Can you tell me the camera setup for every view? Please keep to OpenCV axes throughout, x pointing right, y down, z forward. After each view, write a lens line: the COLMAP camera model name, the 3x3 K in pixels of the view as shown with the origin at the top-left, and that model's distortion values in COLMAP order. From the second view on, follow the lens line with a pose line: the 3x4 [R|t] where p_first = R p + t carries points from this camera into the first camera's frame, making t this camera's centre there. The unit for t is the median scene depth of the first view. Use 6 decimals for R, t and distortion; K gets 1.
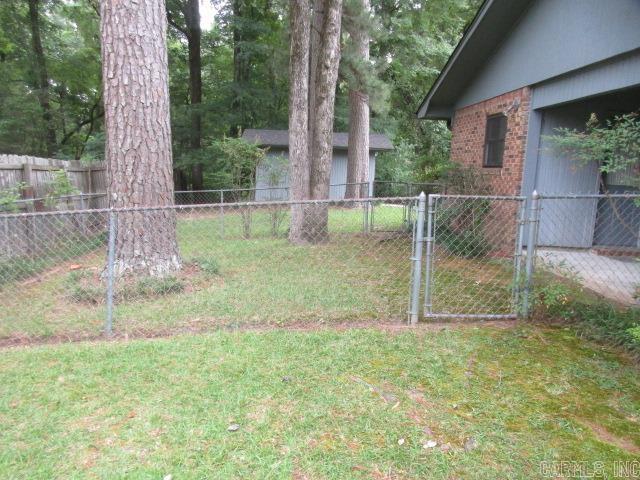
lens RADIAL K [[476.1, 0, 320.9], [0, 476.1, 240.1], [0, 0, 1]] dist [-0.010801, -0.002340]
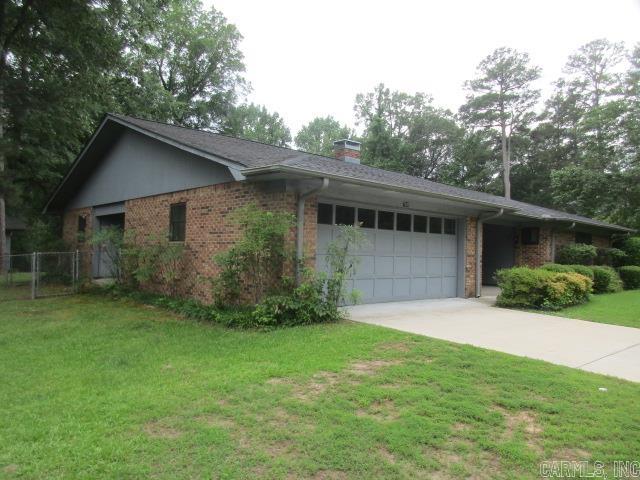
lens RADIAL K [[476.1, 0, 320.1], [0, 476.1, 238.0], [0, 0, 1]] dist [-0.010801, -0.002340]
pose [[0.767458, -0.009979, 0.641021, -0.088869], [0.110941, 0.986861, -0.117460, 0.103076], [-0.631427, 0.161261, 0.758482, -0.683202]]
